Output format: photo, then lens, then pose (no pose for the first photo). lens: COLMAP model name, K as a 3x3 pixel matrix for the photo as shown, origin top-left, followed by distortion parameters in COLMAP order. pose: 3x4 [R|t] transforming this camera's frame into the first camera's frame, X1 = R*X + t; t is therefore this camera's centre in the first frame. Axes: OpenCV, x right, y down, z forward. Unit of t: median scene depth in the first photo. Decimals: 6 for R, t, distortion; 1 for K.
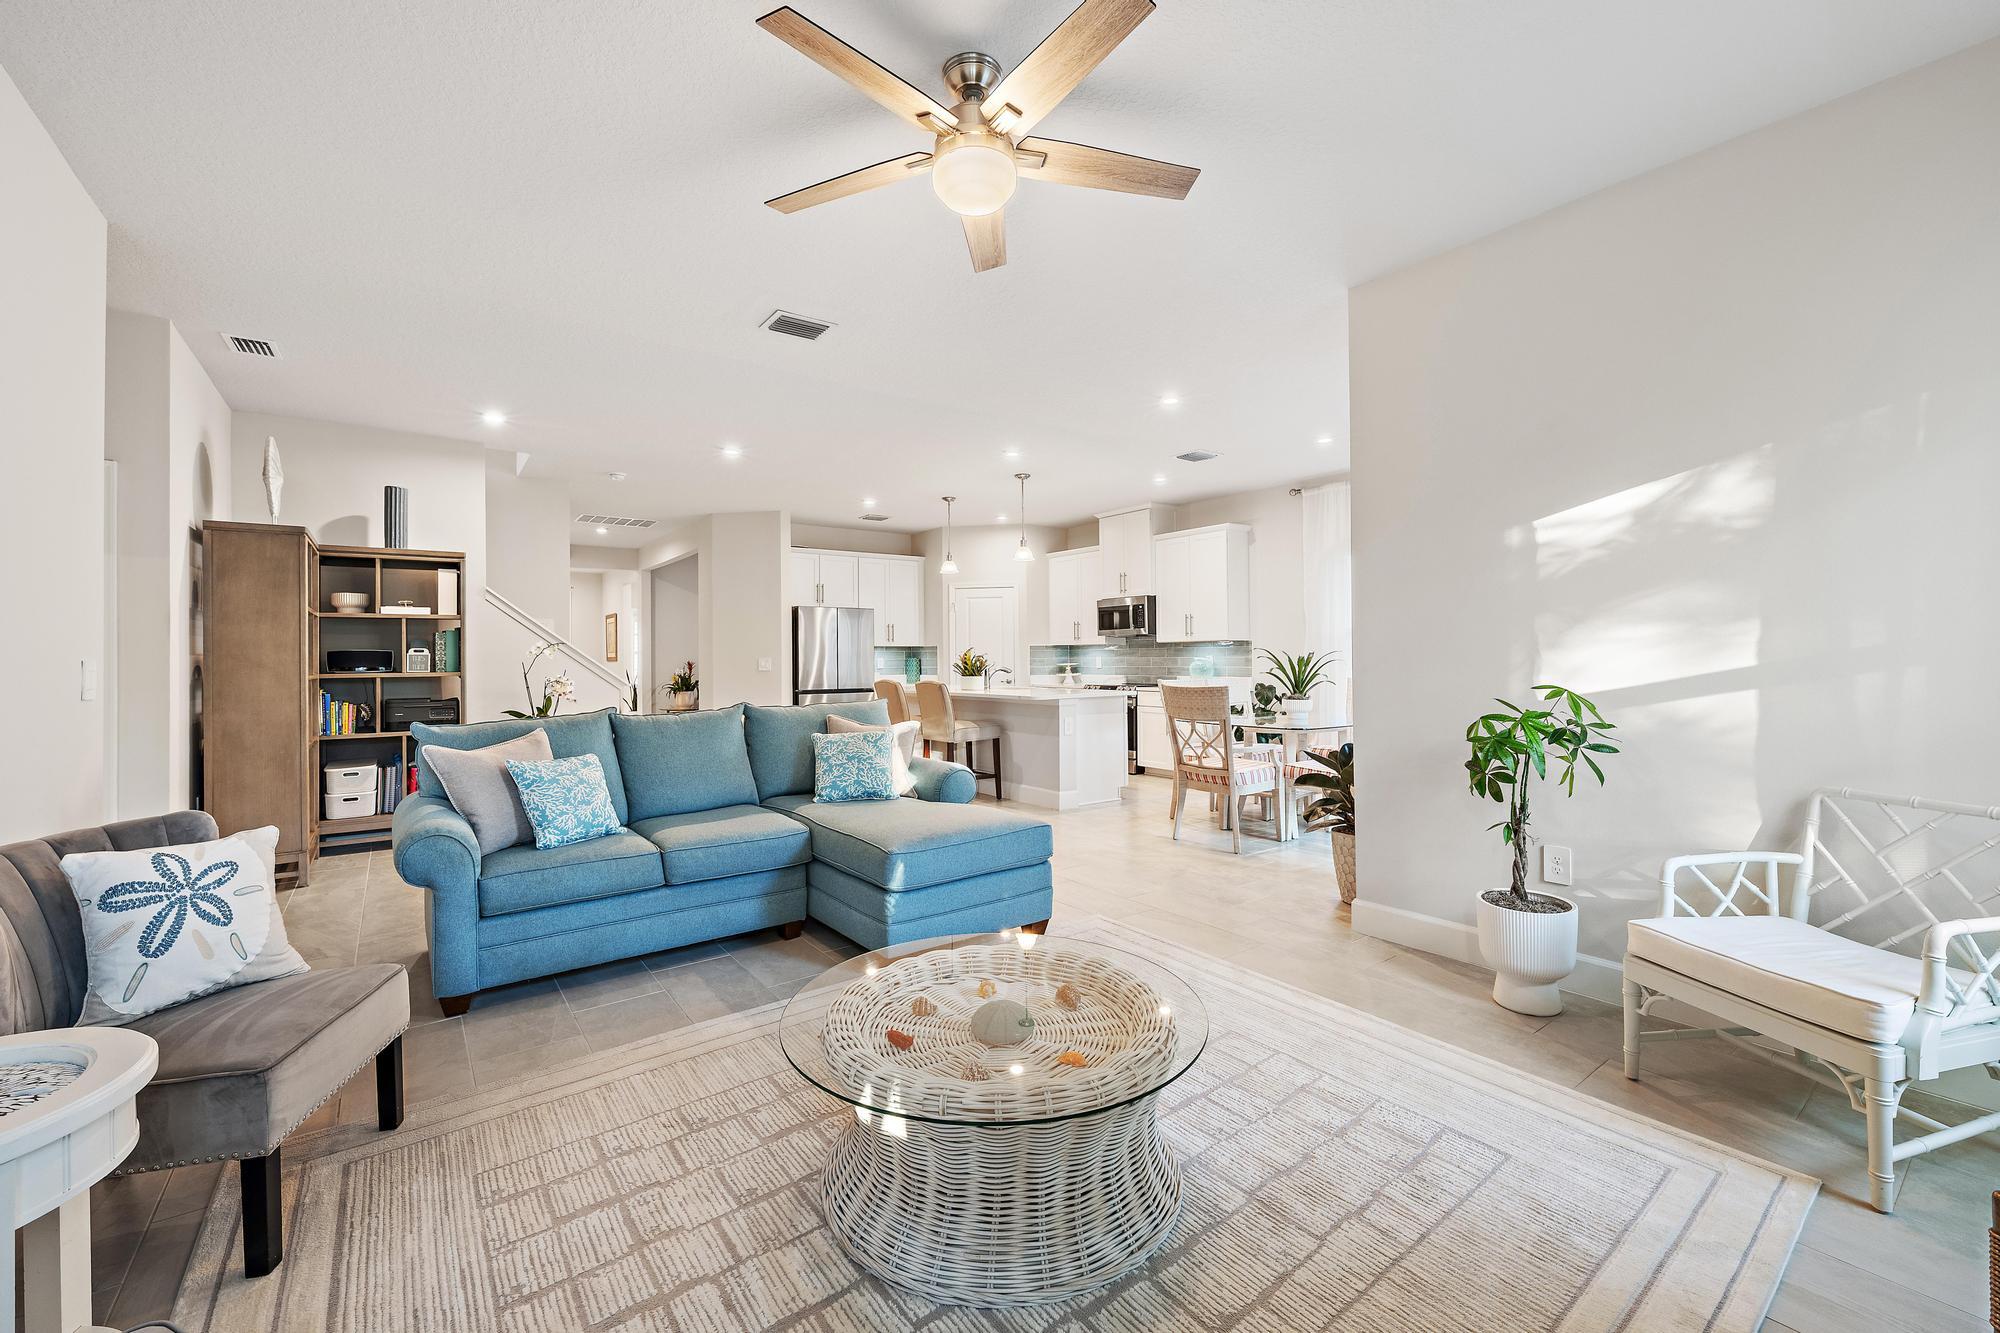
lens RADIAL K [[835.3, 0, 1004.1], [0, 835.3, 649.0], [0, 0, 1]] dist [-0.001345, 0.000100]
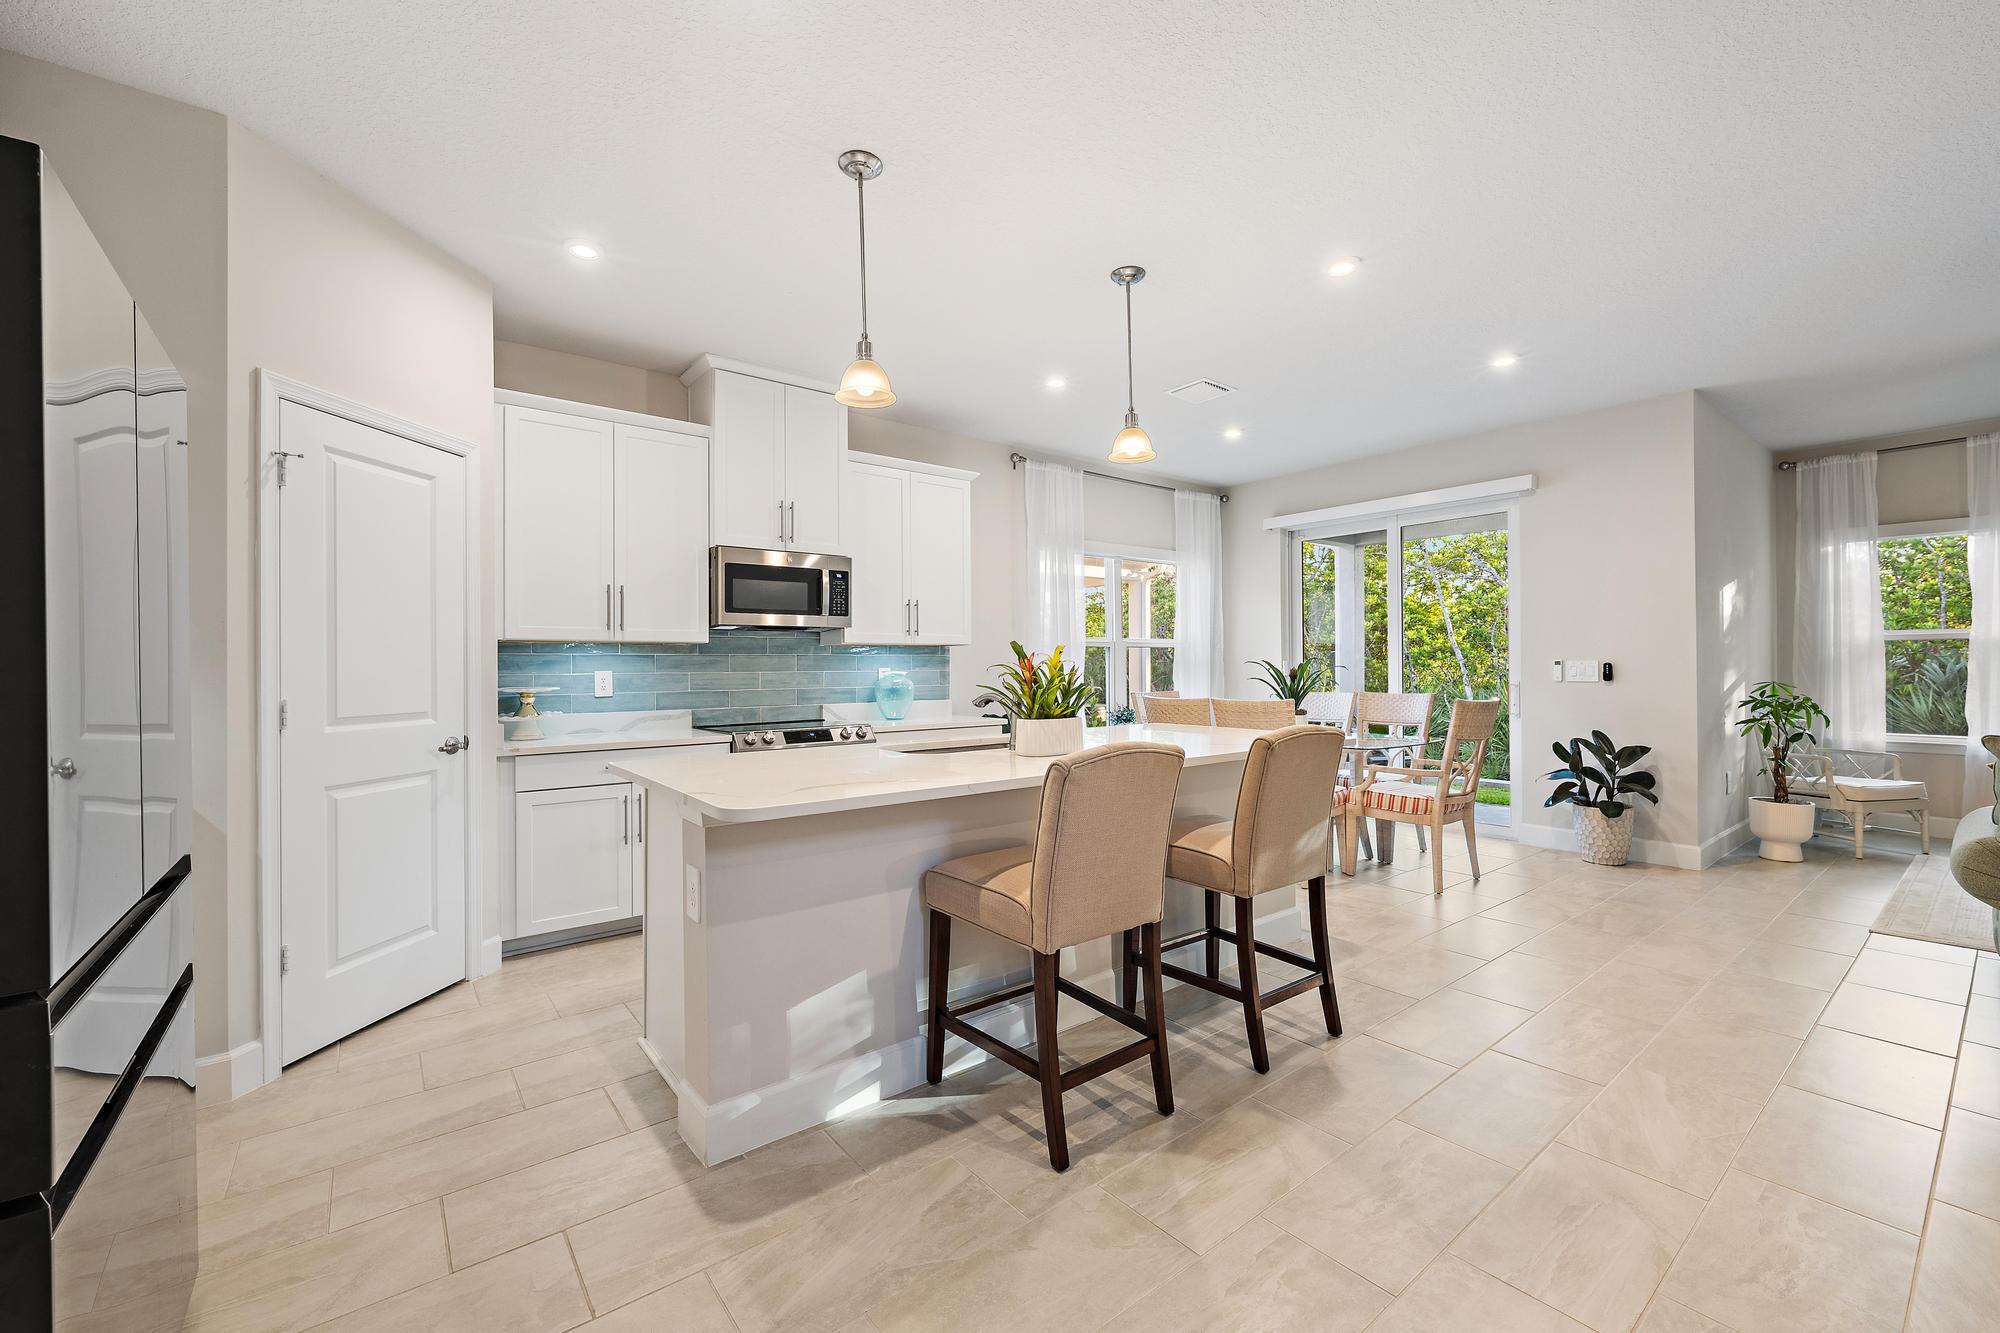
lens RADIAL K [[806.5, 0, 1000.0], [0, 806.5, 666.5], [0, 0, 1]] dist [-0.002342, -0.000095]
pose [[-0.024780, 0.008922, 0.999653, -0.352183], [-0.003203, 0.999954, -0.009004, 0.011524], [-0.999688, -0.003425, -0.024750, 0.909293]]
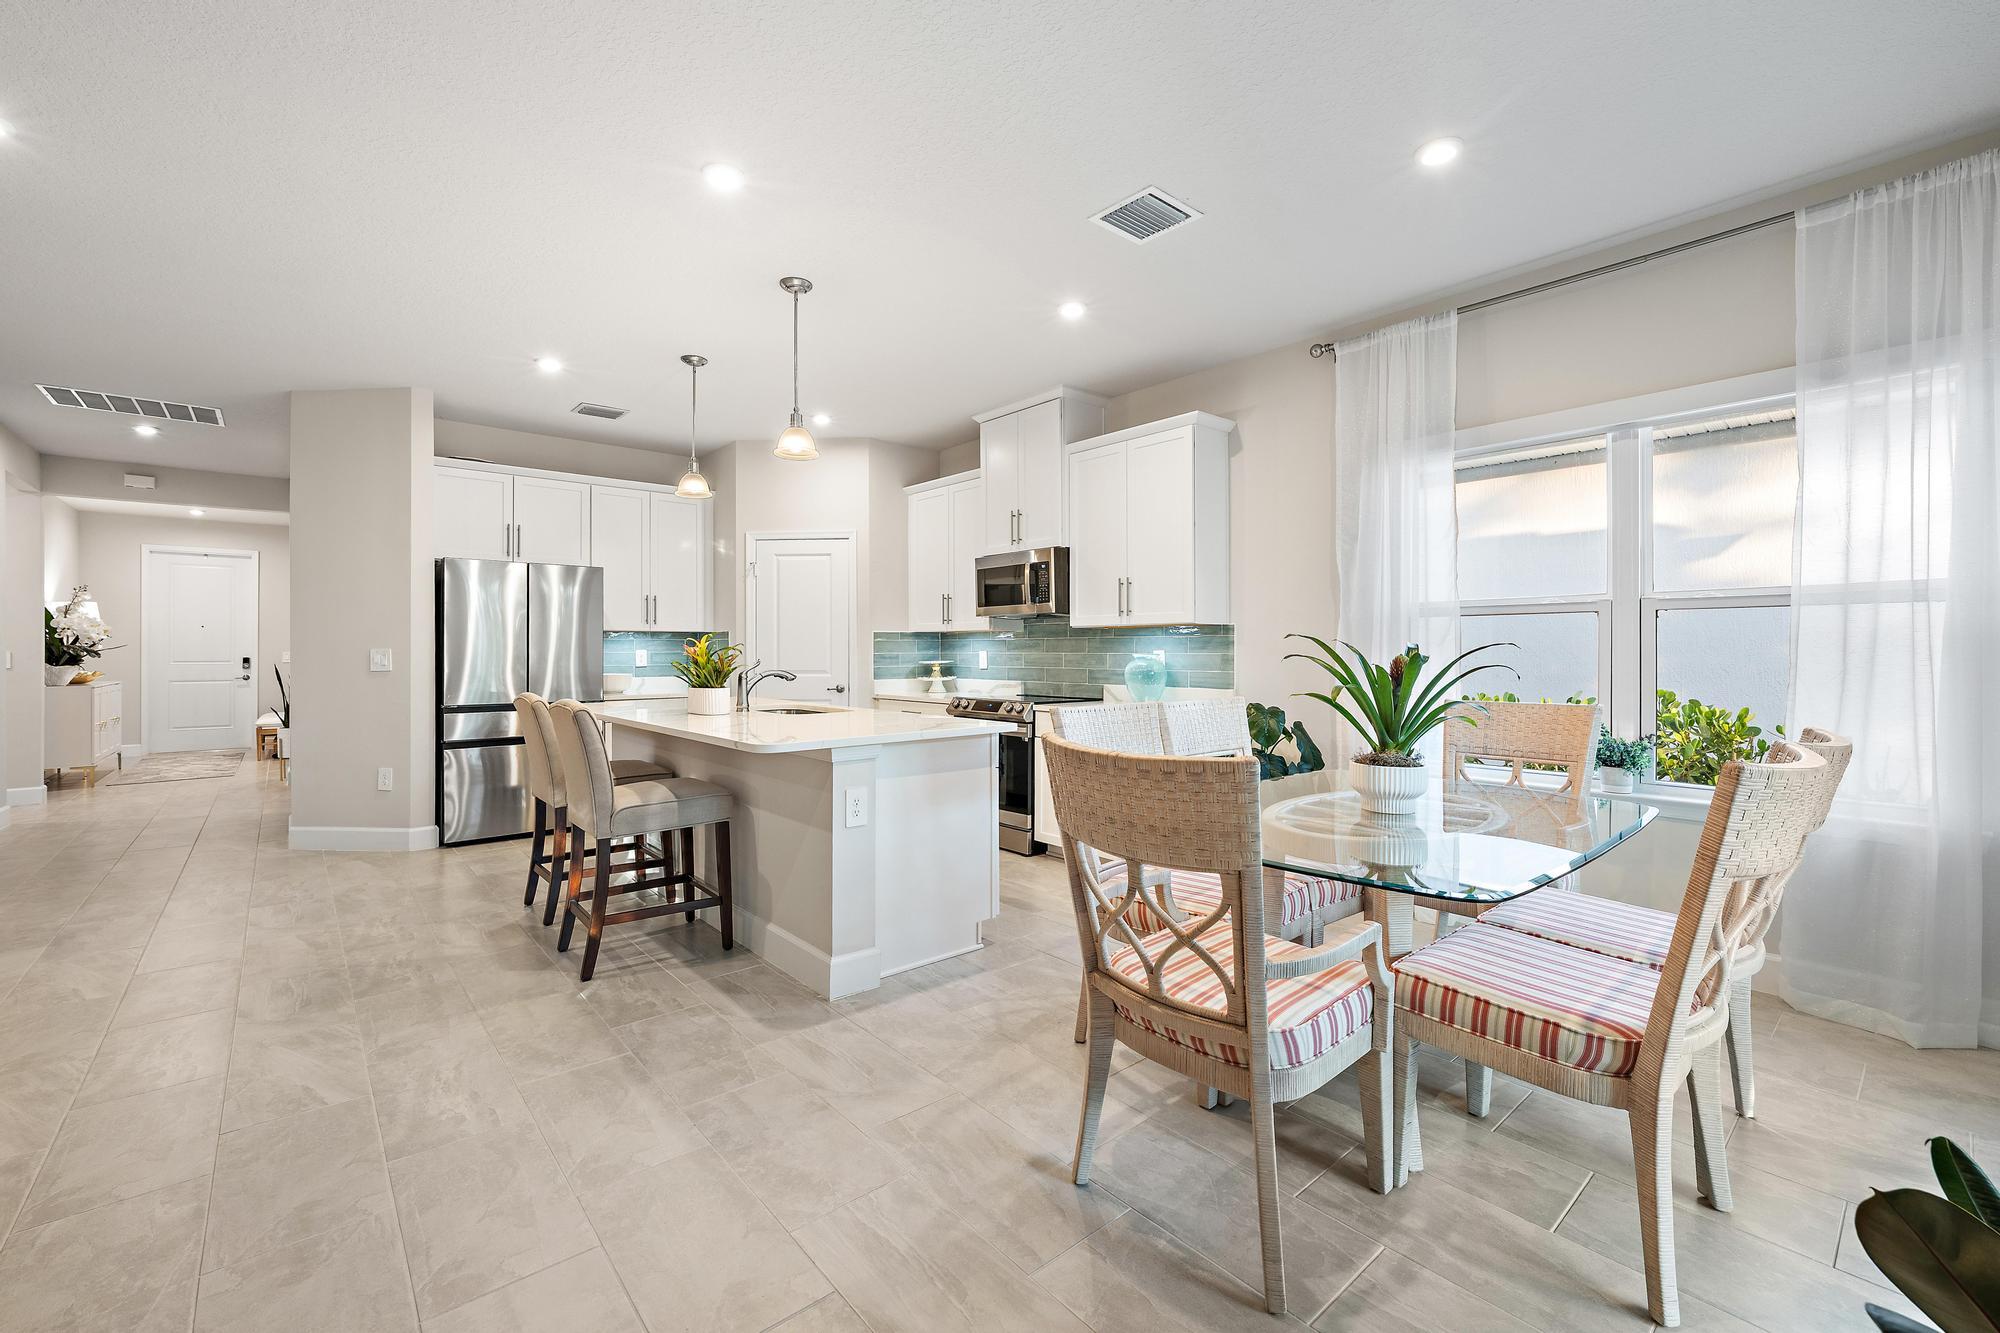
lens RADIAL K [[835.3, 0, 1004.1], [0, 835.3, 649.0], [0, 0, 1]] dist [-0.001345, 0.000100]
pose [[0.997151, 0.008364, 0.074968, 0.092444], [-0.009019, 0.999924, 0.008409, 0.002695], [-0.074892, -0.009062, 0.997150, 0.417497]]
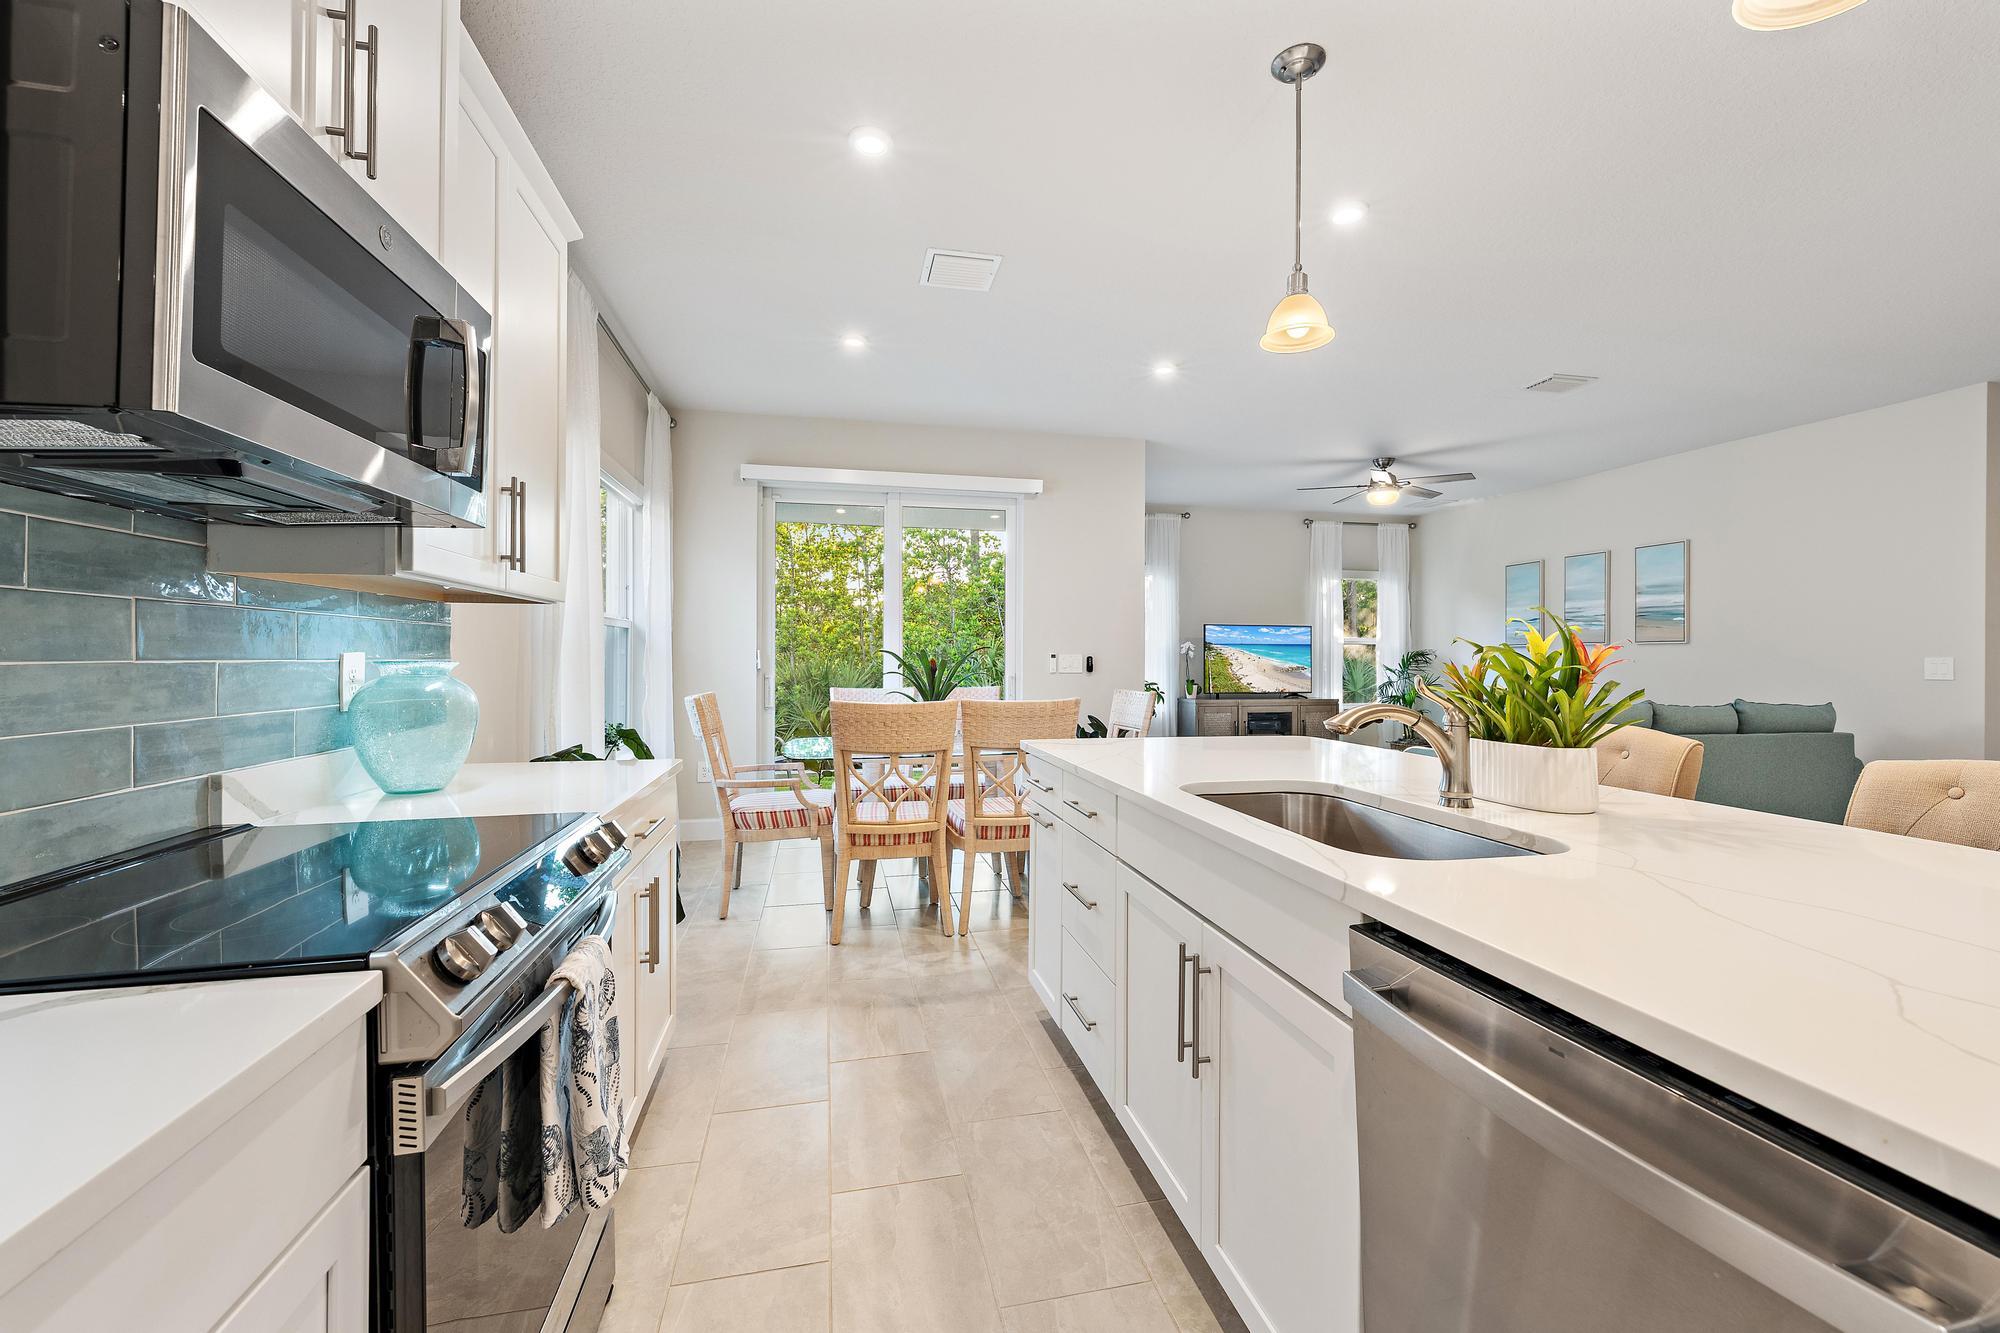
lens RADIAL K [[806.5, 0, 1000.0], [0, 806.5, 666.5], [0, 0, 1]] dist [-0.002342, -0.000095]
pose [[-0.909119, -0.001057, 0.416536, -0.000515], [-0.001629, 0.999998, -0.001019, 0.011402], [-0.416534, -0.001605, -0.909119, 1.100953]]
